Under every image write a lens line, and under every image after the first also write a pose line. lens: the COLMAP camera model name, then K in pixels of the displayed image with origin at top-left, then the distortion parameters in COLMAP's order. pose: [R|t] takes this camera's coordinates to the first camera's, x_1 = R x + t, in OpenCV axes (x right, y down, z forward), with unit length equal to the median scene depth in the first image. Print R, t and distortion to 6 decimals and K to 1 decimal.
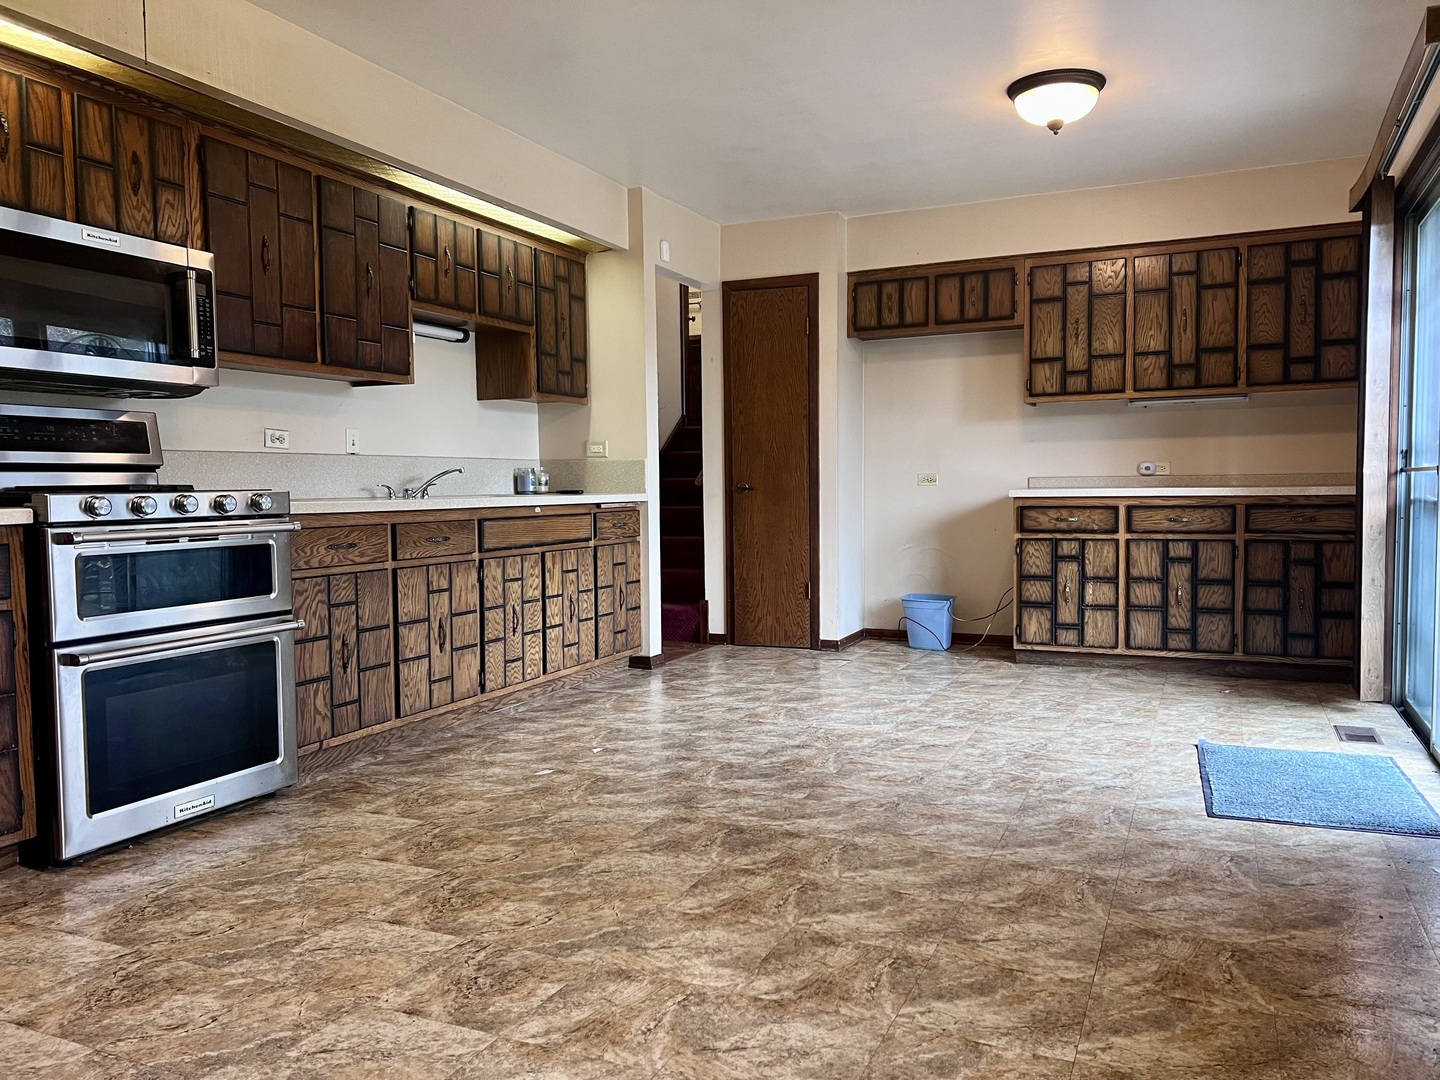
lens RADIAL K [[1079.9, 0, 726.3], [0, 1079.9, 536.9], [0, 0, 1]] dist [0.070638, -0.078760]
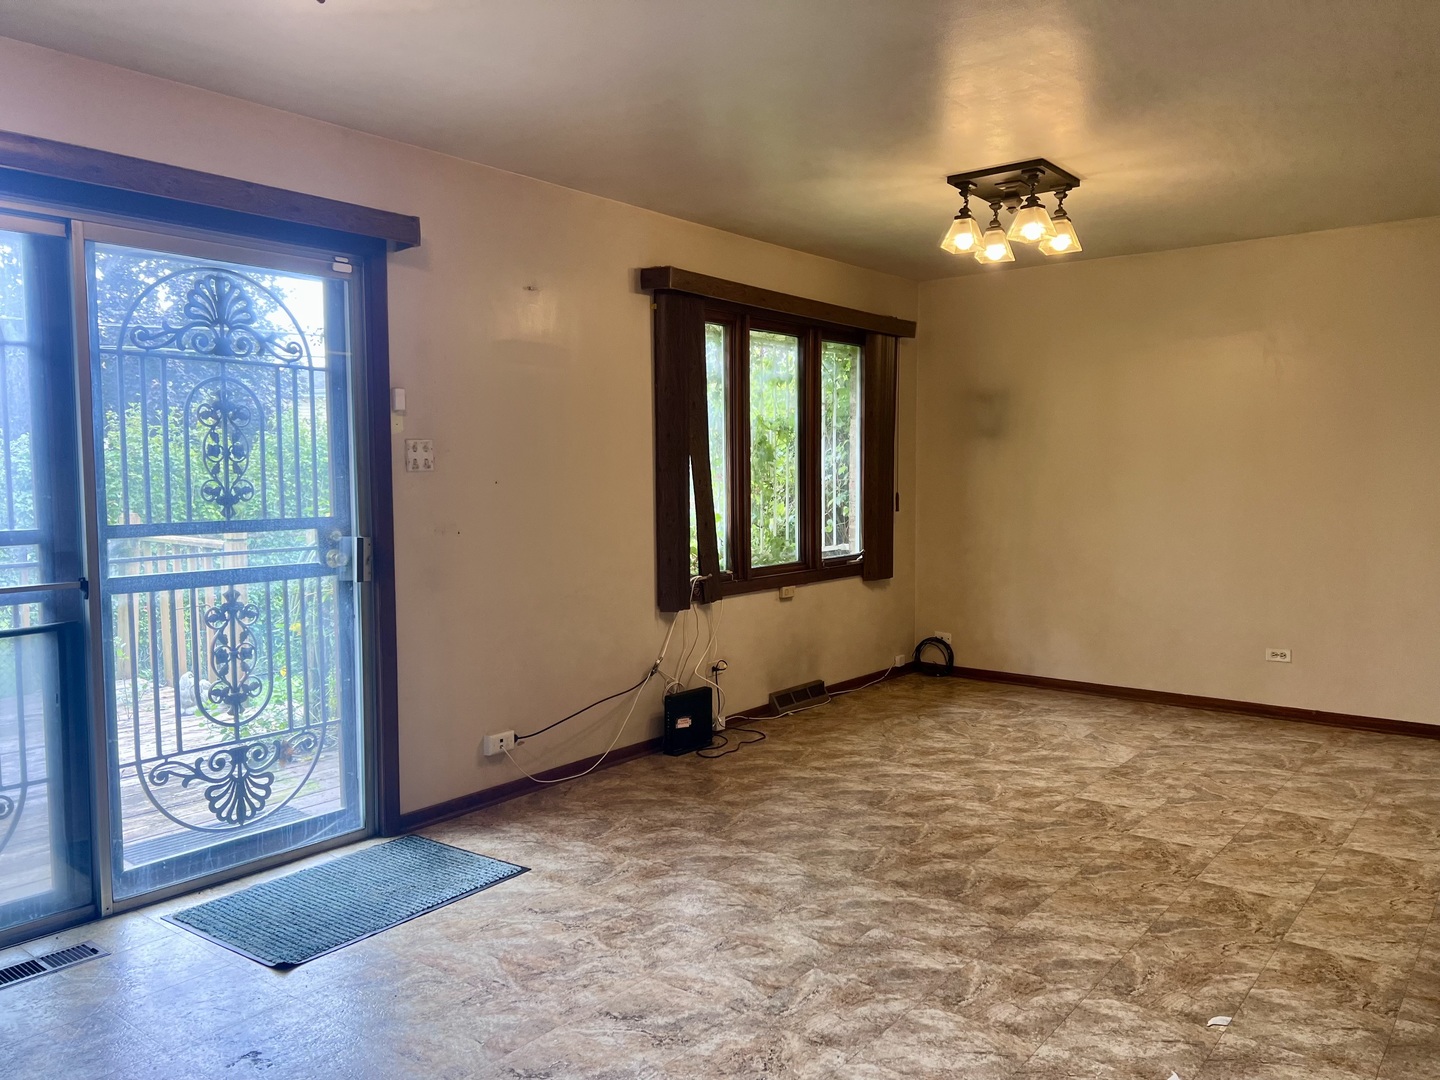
lens RADIAL K [[1079.9, 0, 729.3], [0, 1079.9, 553.8], [0, 0, 1]] dist [0.070638, -0.078760]
pose [[-0.970872, -0.002819, 0.239581, -0.033921], [0.027584, 0.991968, 0.123449, -0.205292], [-0.238005, 0.126461, -0.962996, 1.982716]]
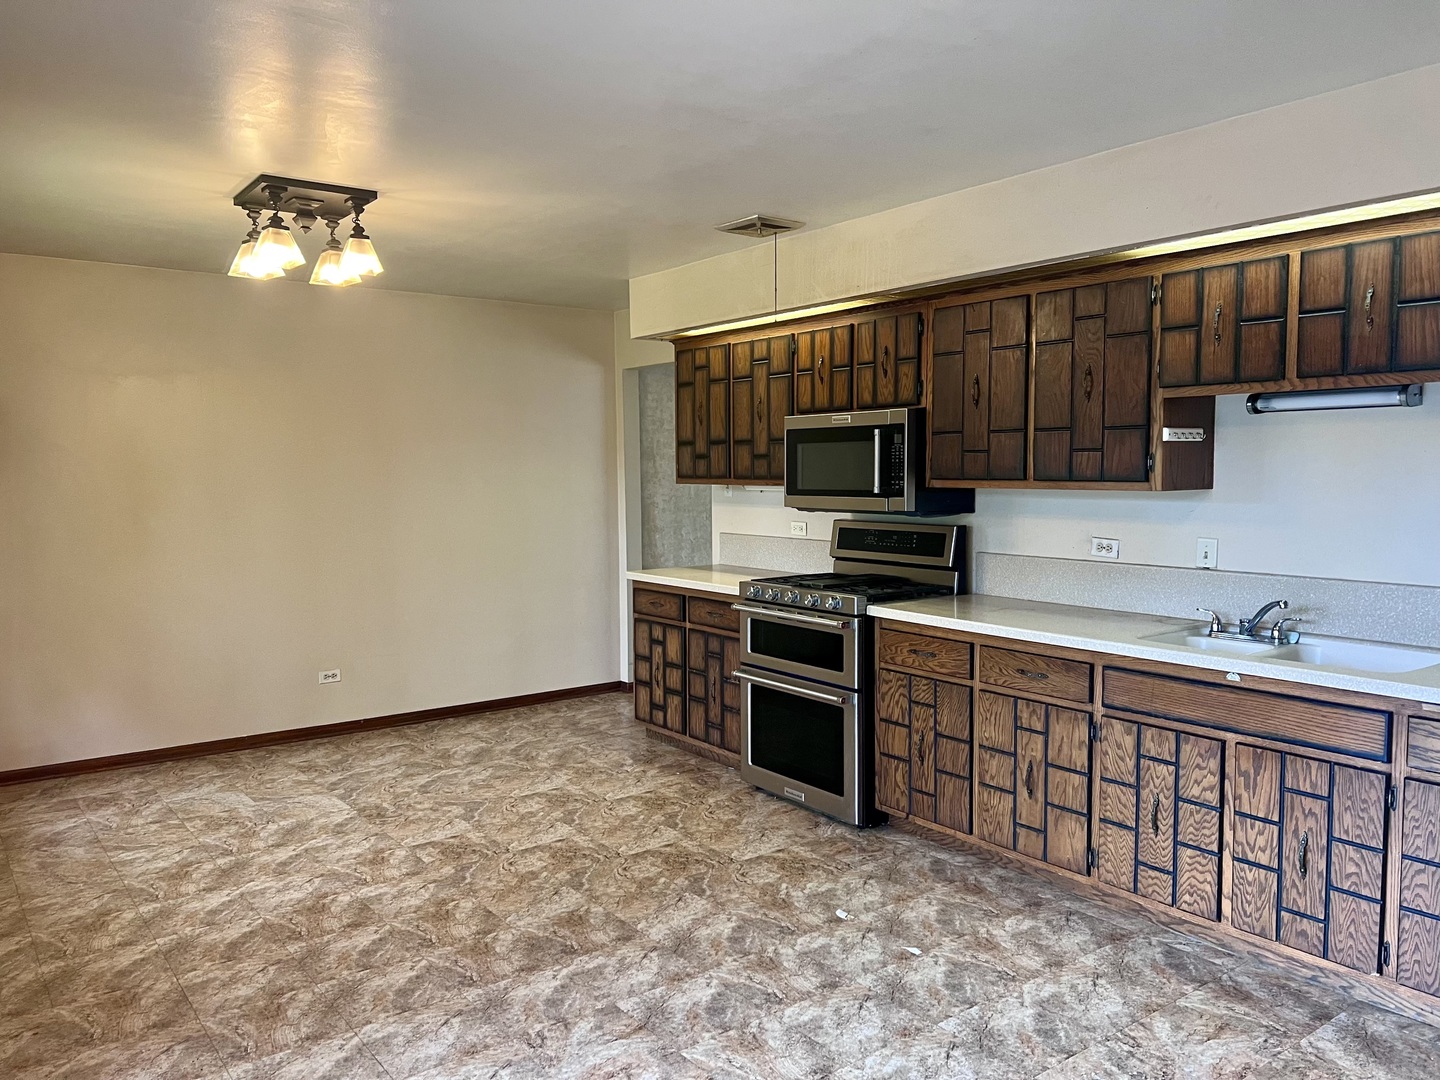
lens RADIAL K [[1079.9, 0, 707.3], [0, 1079.9, 539.0], [0, 0, 1]] dist [0.070638, -0.078760]
pose [[-0.489389, 0.074463, -0.868880, 0.831947], [-0.030597, 0.994268, 0.102442, -0.250344], [0.871528, 0.076719, -0.484306, 1.551216]]
